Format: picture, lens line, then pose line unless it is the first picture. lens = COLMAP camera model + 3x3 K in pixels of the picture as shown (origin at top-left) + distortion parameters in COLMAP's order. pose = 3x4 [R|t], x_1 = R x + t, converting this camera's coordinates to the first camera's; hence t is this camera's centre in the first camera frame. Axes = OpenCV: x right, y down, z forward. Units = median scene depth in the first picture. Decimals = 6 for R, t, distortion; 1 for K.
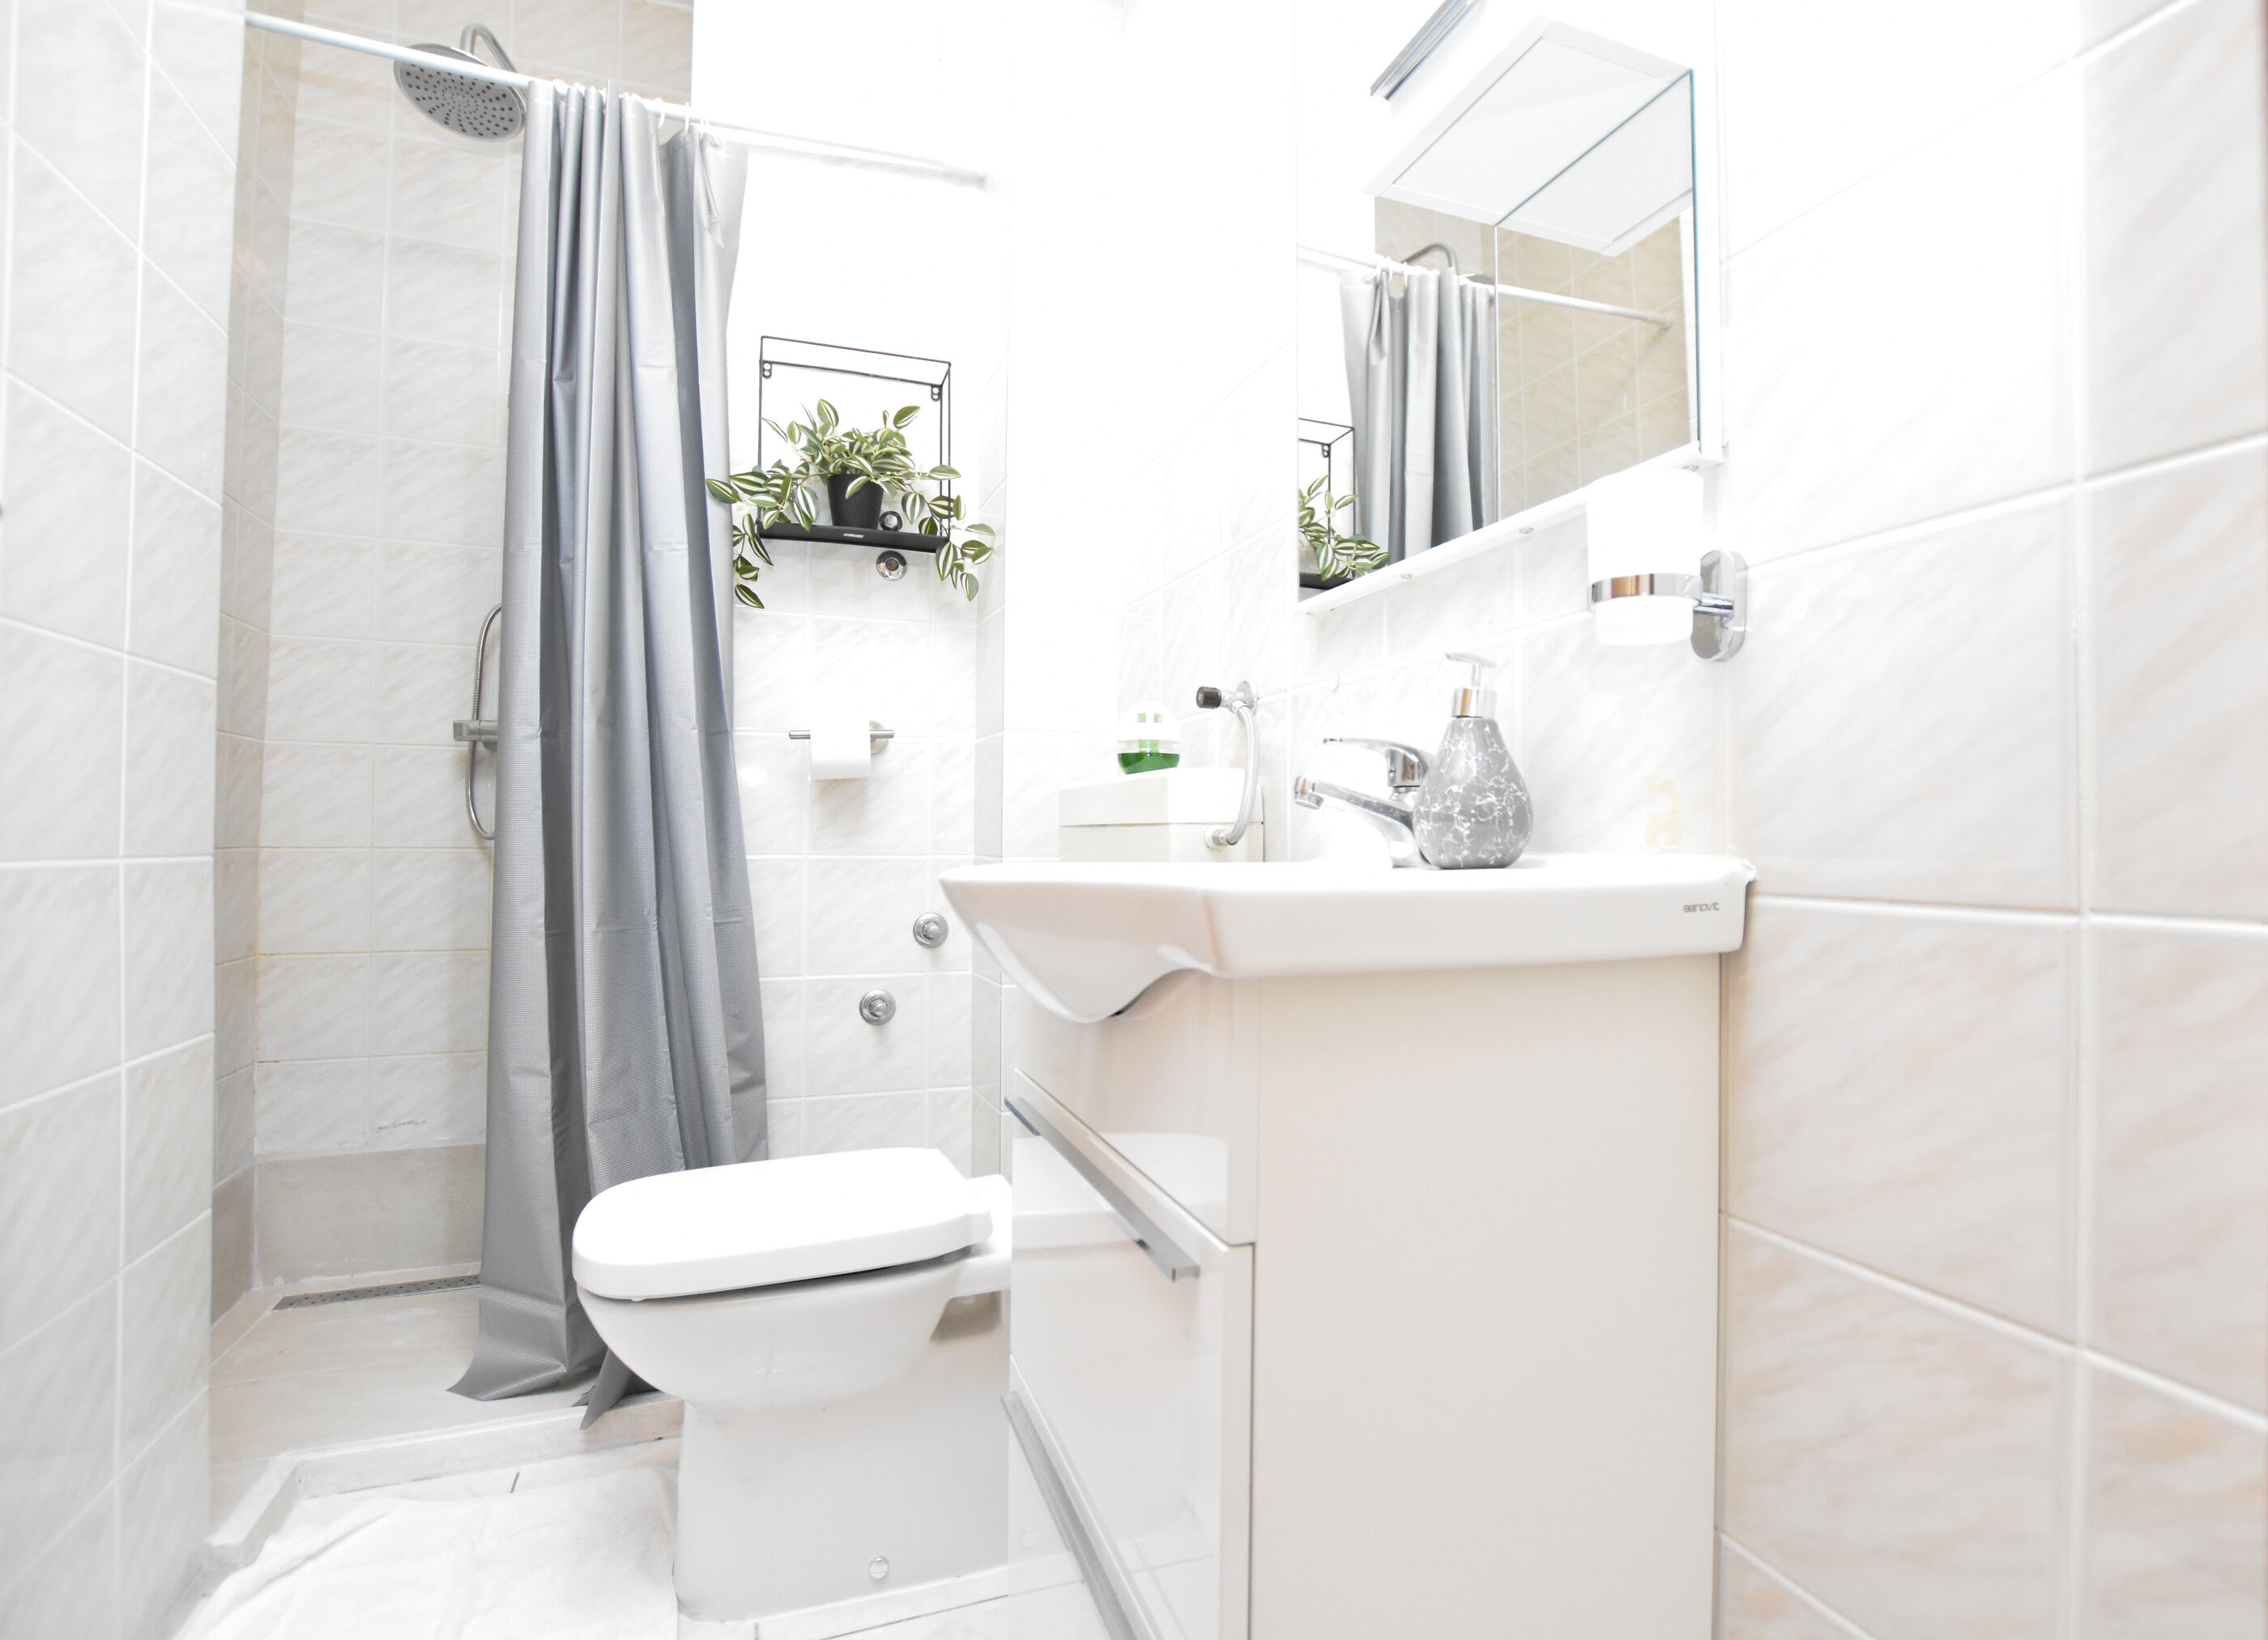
lens RADIAL K [[1099.6, 0, 1184.8], [0, 1099.6, 815.7], [0, 0, 1]] dist [-0.025629, -0.000310]
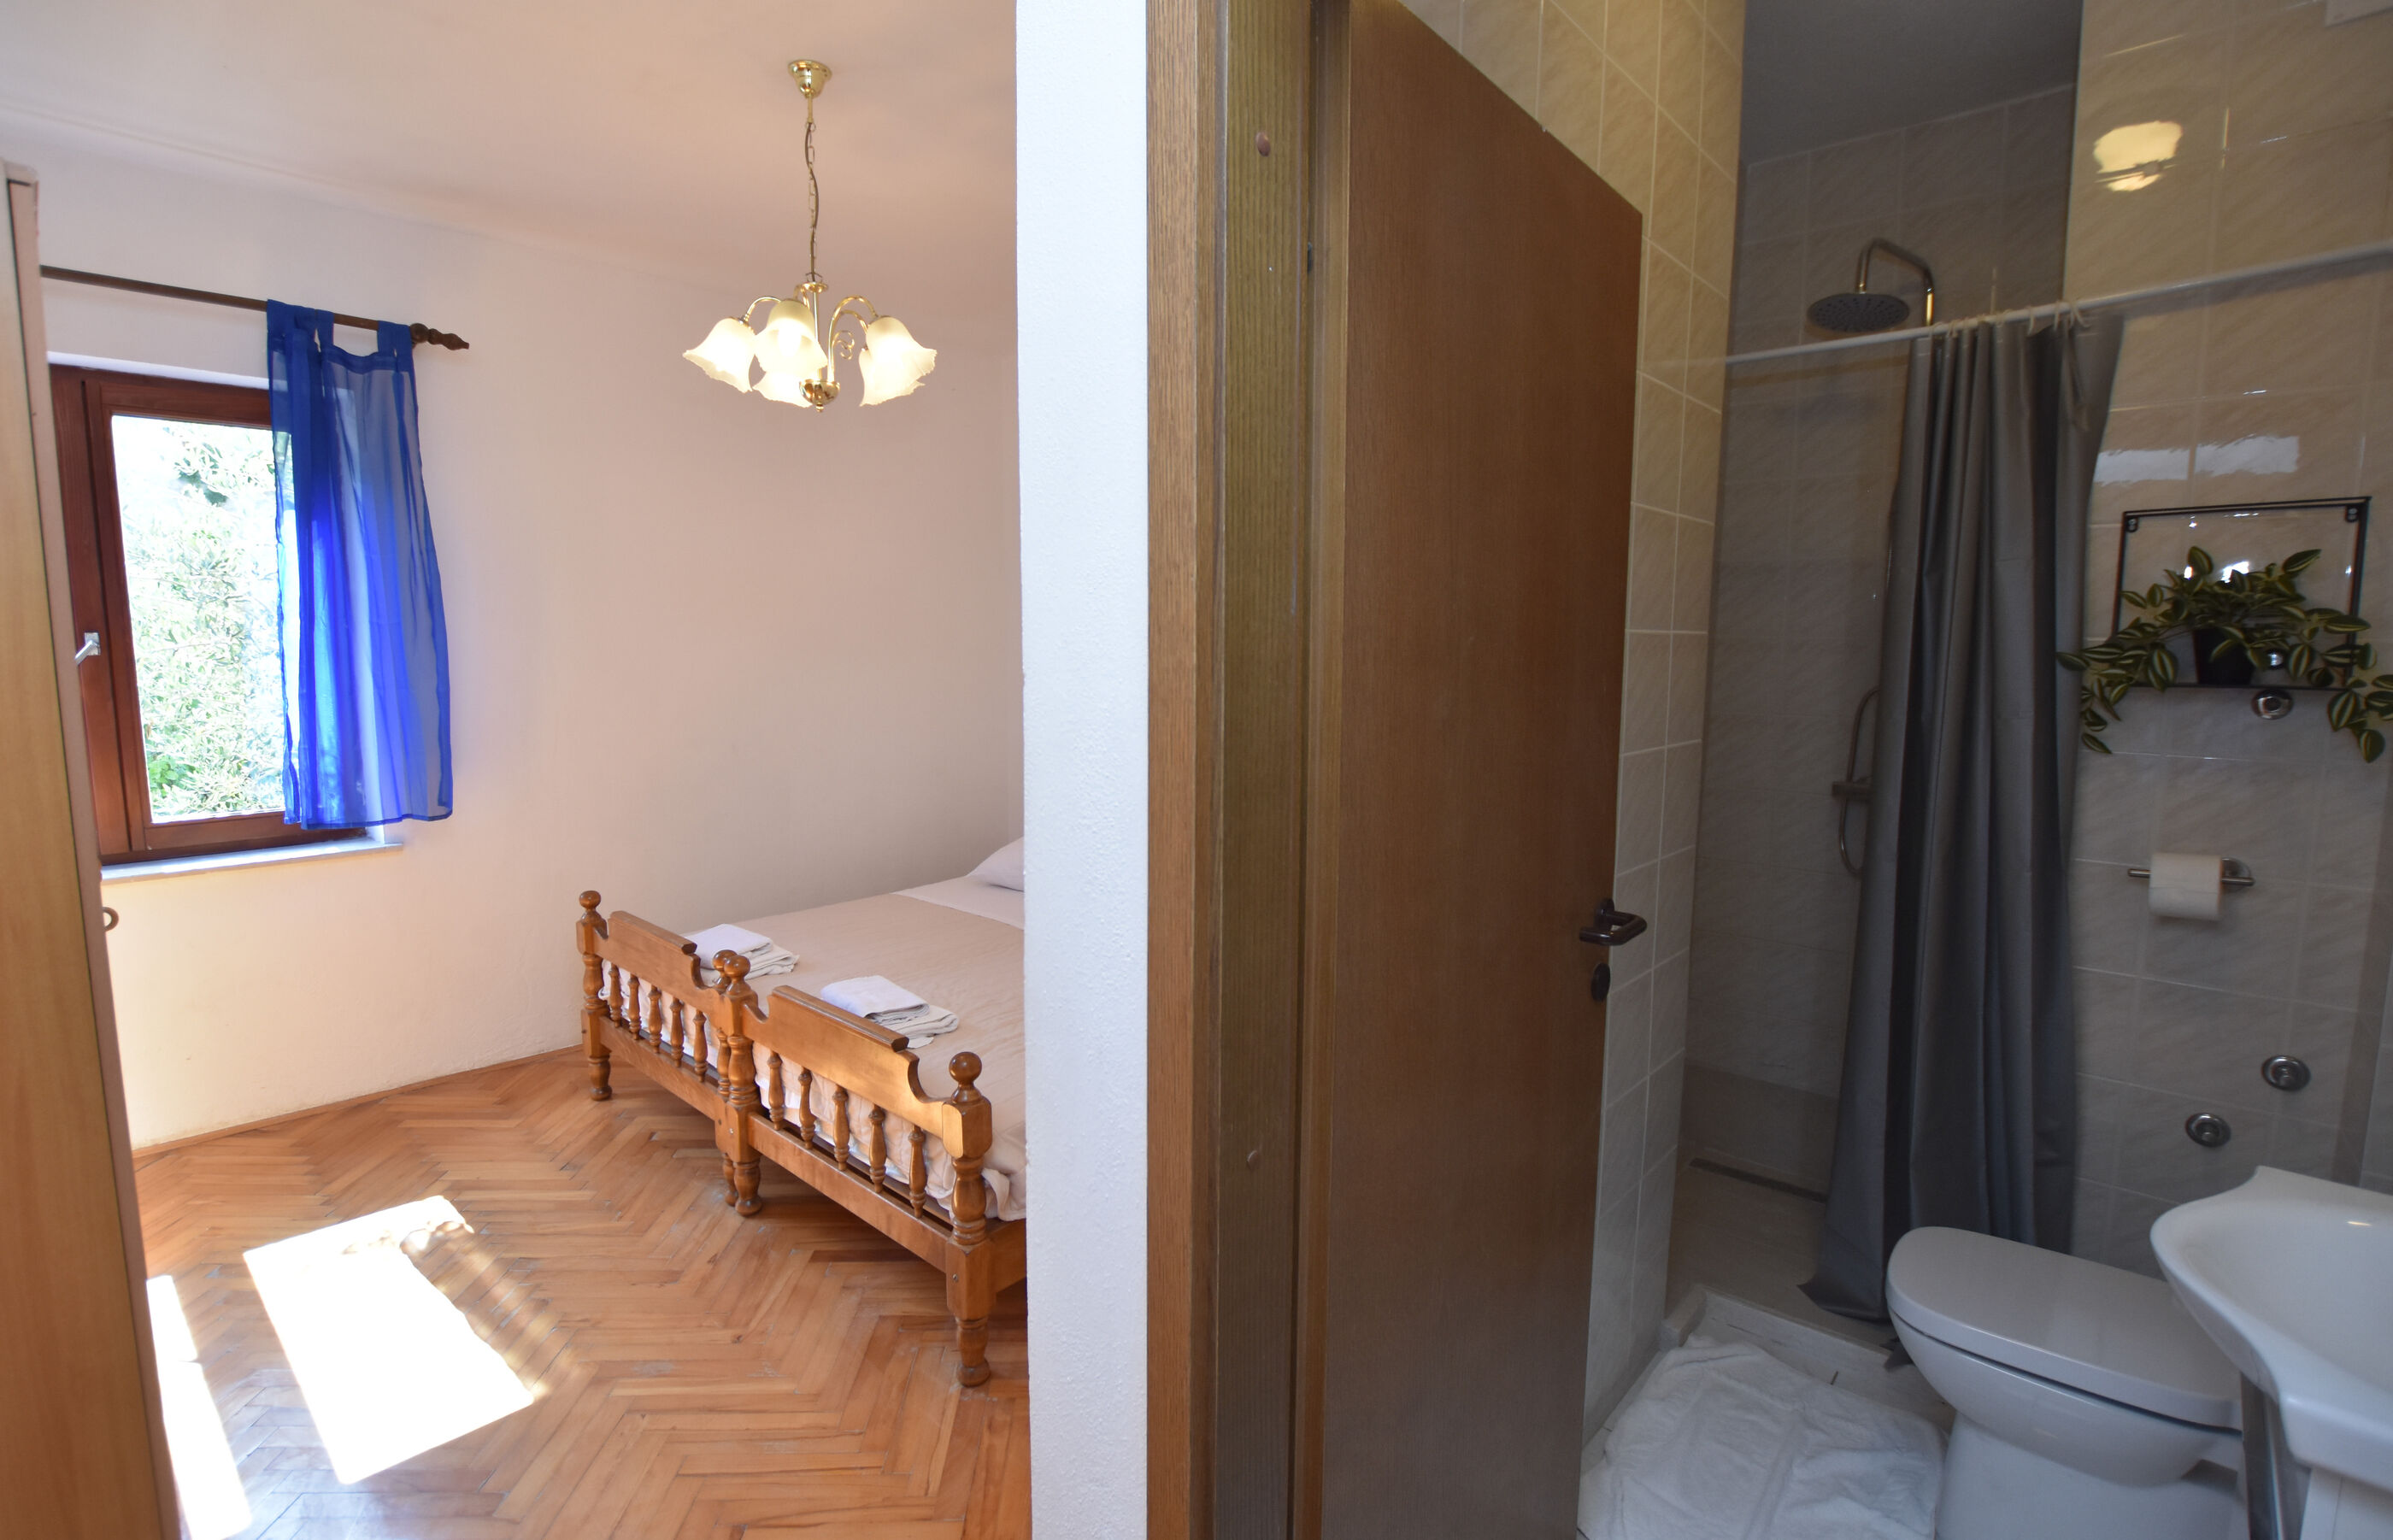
lens RADIAL K [[1109.3, 0, 1169.0], [0, 1109.3, 769.4], [0, 0, 1]] dist [-0.023854, 0.000549]
pose [[0.428758, 0.099619, -0.897910, 0.192194], [0.013487, 0.993085, 0.116619, -0.312267], [0.903319, -0.062112, 0.424450, -0.317421]]
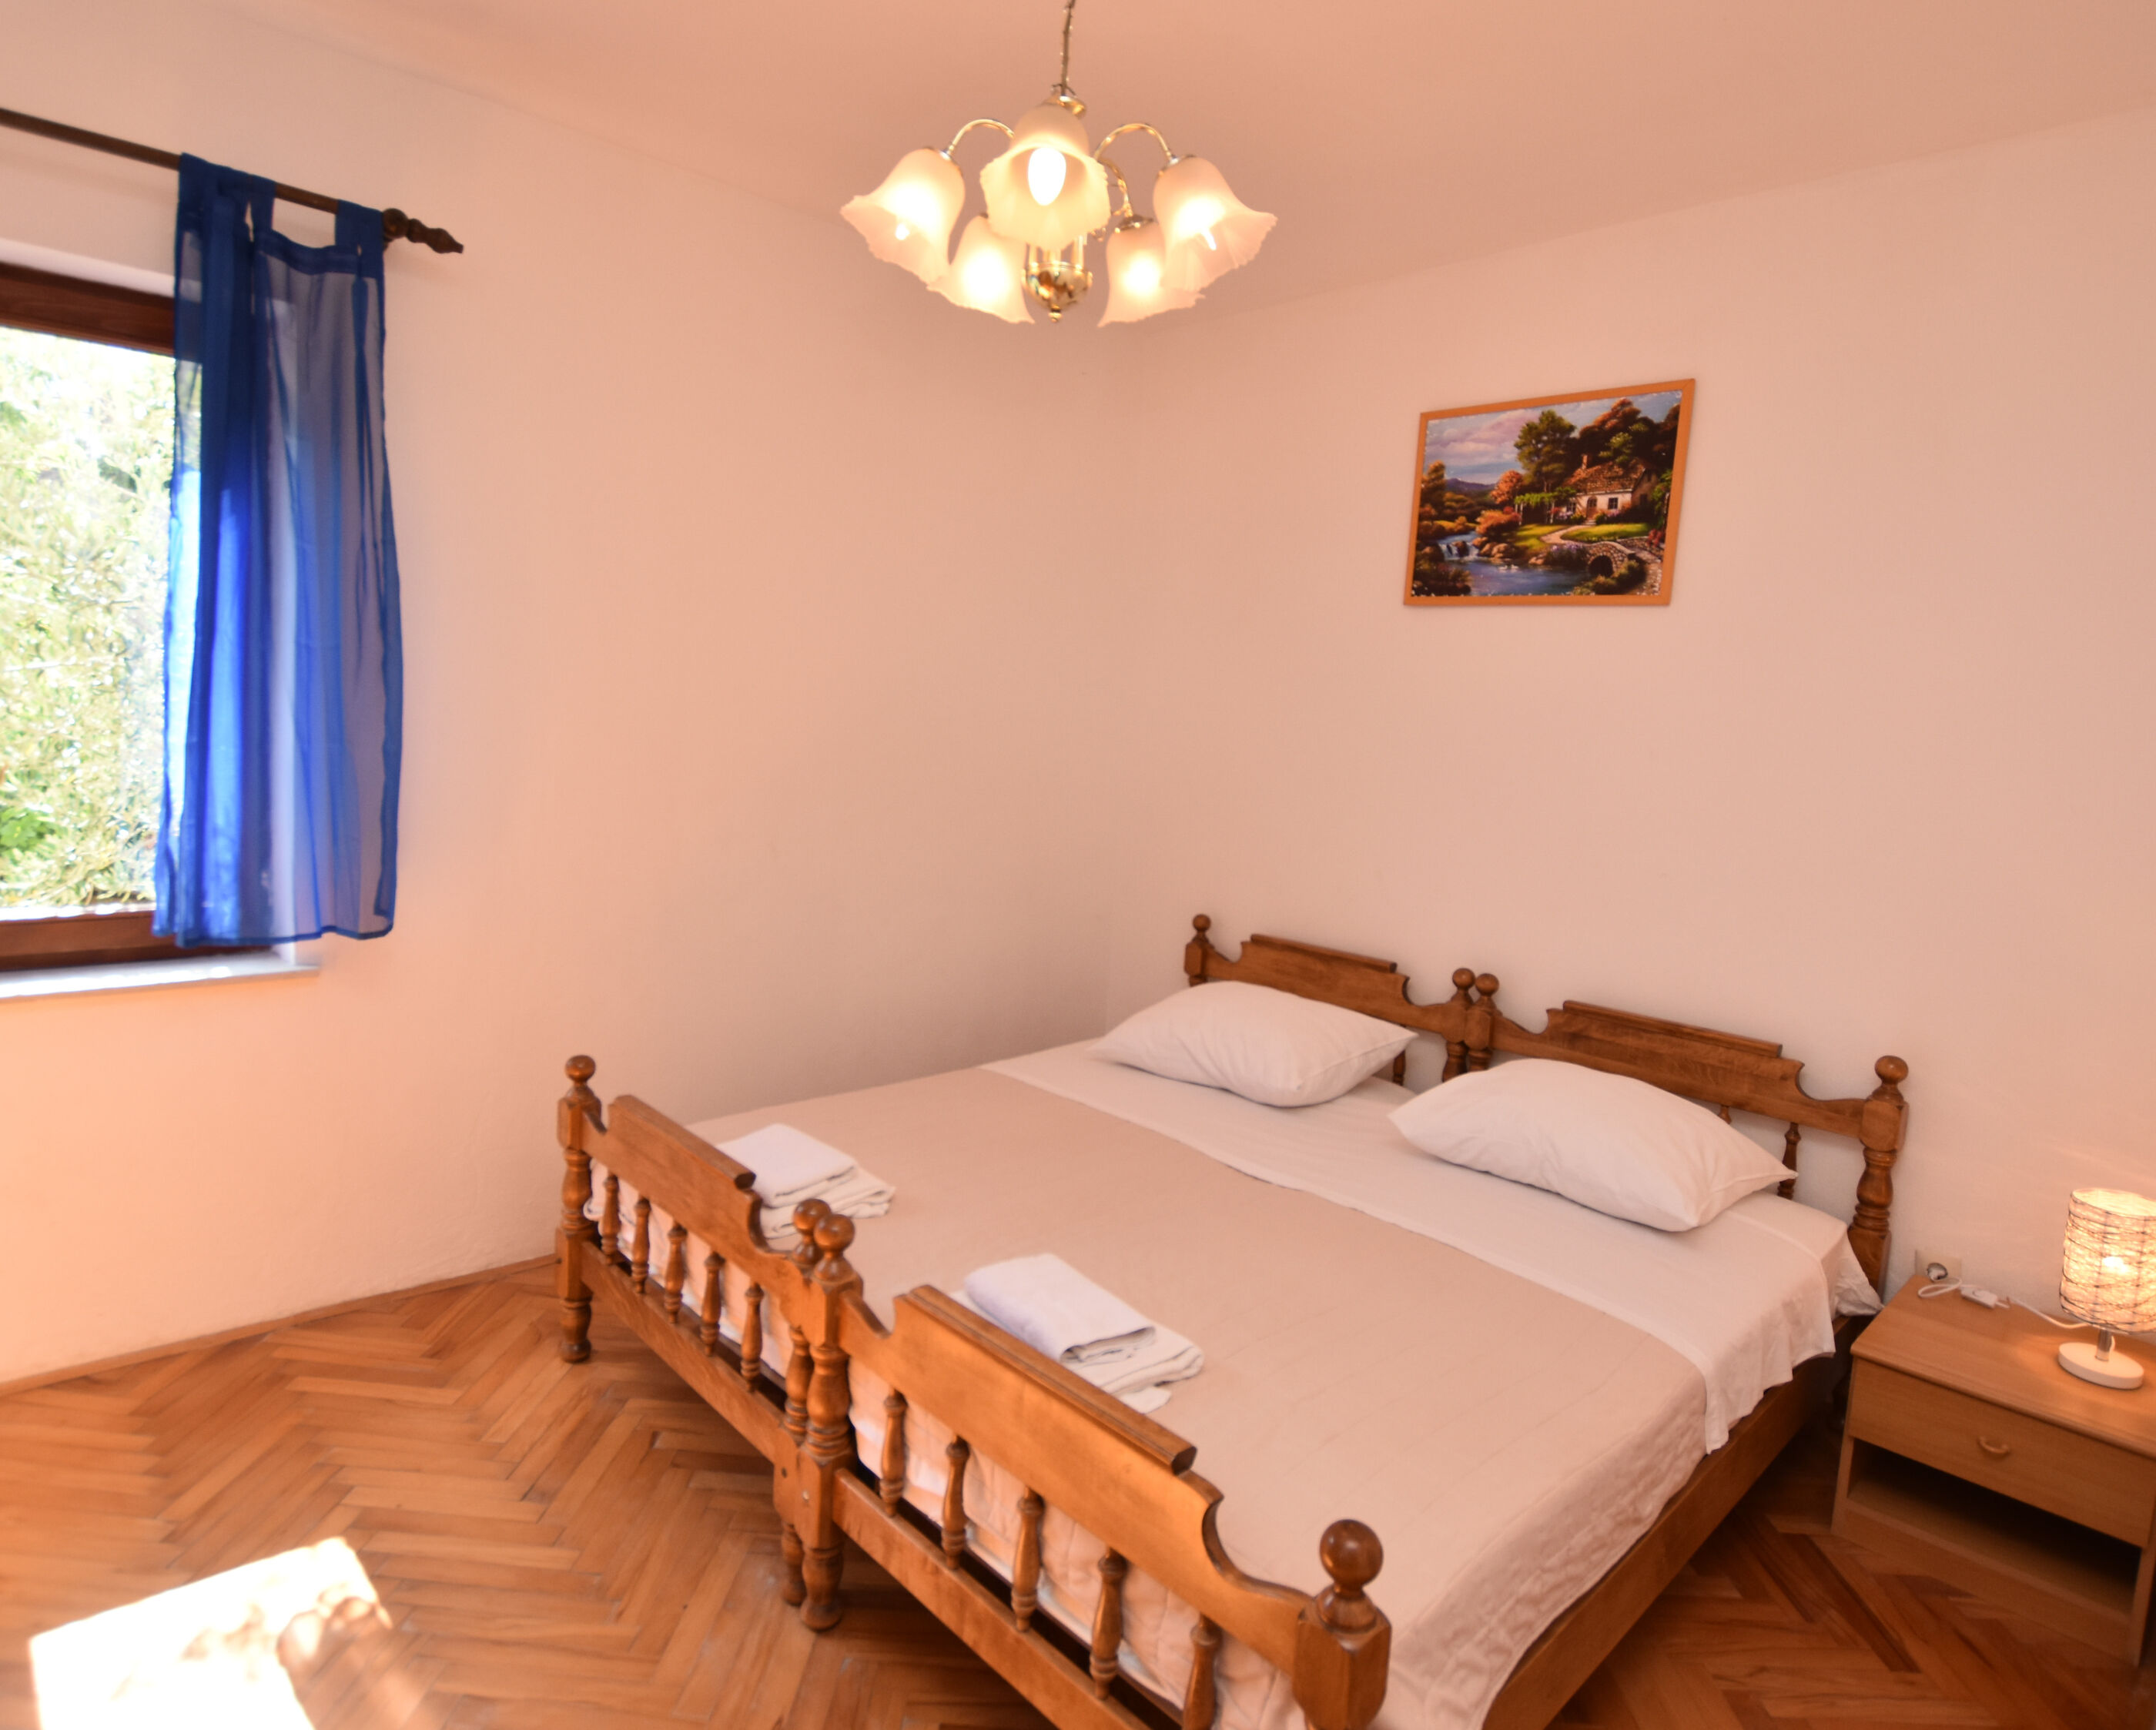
lens RADIAL K [[1254.7, 0, 1085.4], [0, 1254.7, 847.6], [0, 0, 1]] dist [-0.024857, -0.001992]
pose [[0.368138, 0.111405, -0.923073, -0.379290], [-0.040951, 0.993775, 0.103606, -0.312858], [0.928869, -0.000341, 0.370409, -0.418314]]
